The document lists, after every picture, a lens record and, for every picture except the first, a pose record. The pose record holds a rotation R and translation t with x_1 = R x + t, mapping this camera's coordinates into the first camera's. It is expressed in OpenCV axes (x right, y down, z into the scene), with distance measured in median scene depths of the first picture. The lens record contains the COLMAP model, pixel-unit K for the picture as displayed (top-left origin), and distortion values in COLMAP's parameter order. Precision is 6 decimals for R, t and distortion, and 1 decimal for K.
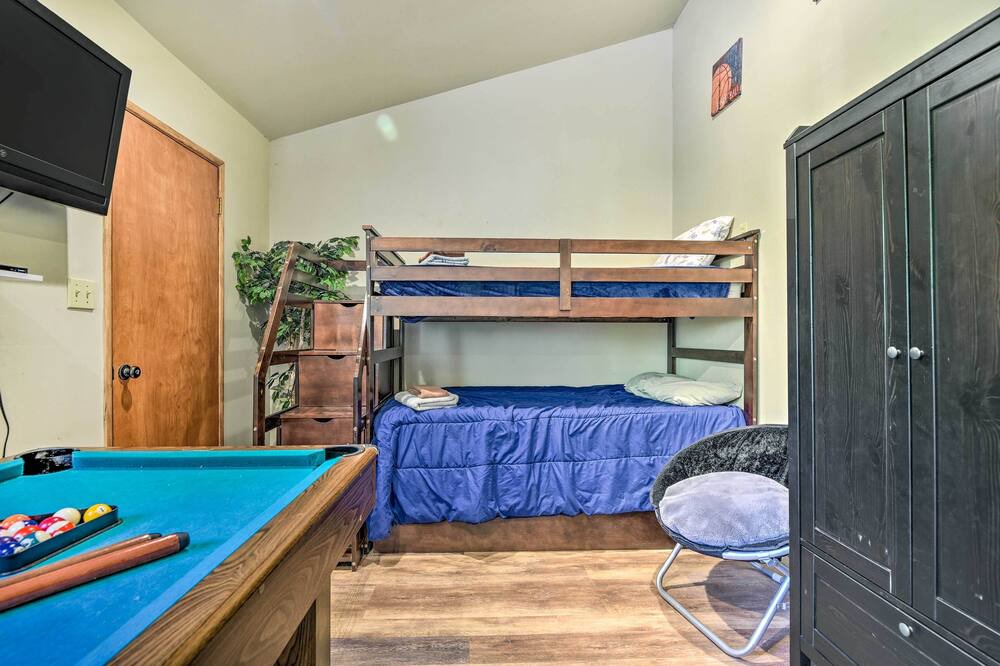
lens RADIAL K [[464.1, 0, 498.5], [0, 464.1, 330.2], [0, 0, 1]] dist [0.015002, 0.000125]
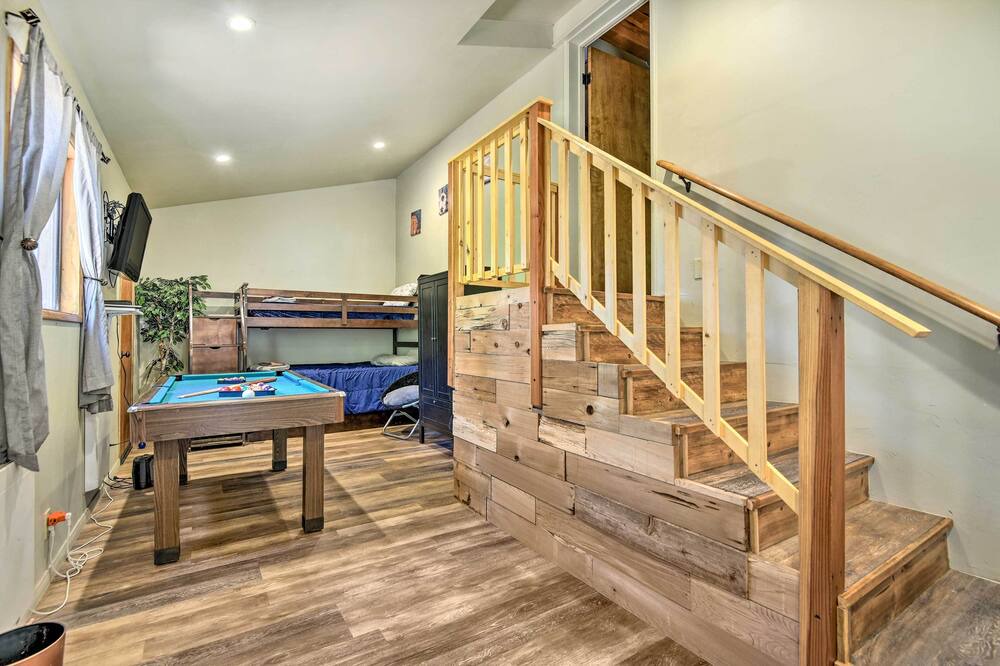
lens RADIAL K [[464.1, 0, 500.5], [0, 464.1, 331.0], [0, 0, 1]] dist [0.015002, 0.000125]
pose [[0.862963, 0.002033, 0.505262, -0.333090], [-0.001434, 0.999998, -0.001573, -0.009048], [-0.505264, 0.000633, 0.862964, -1.293554]]
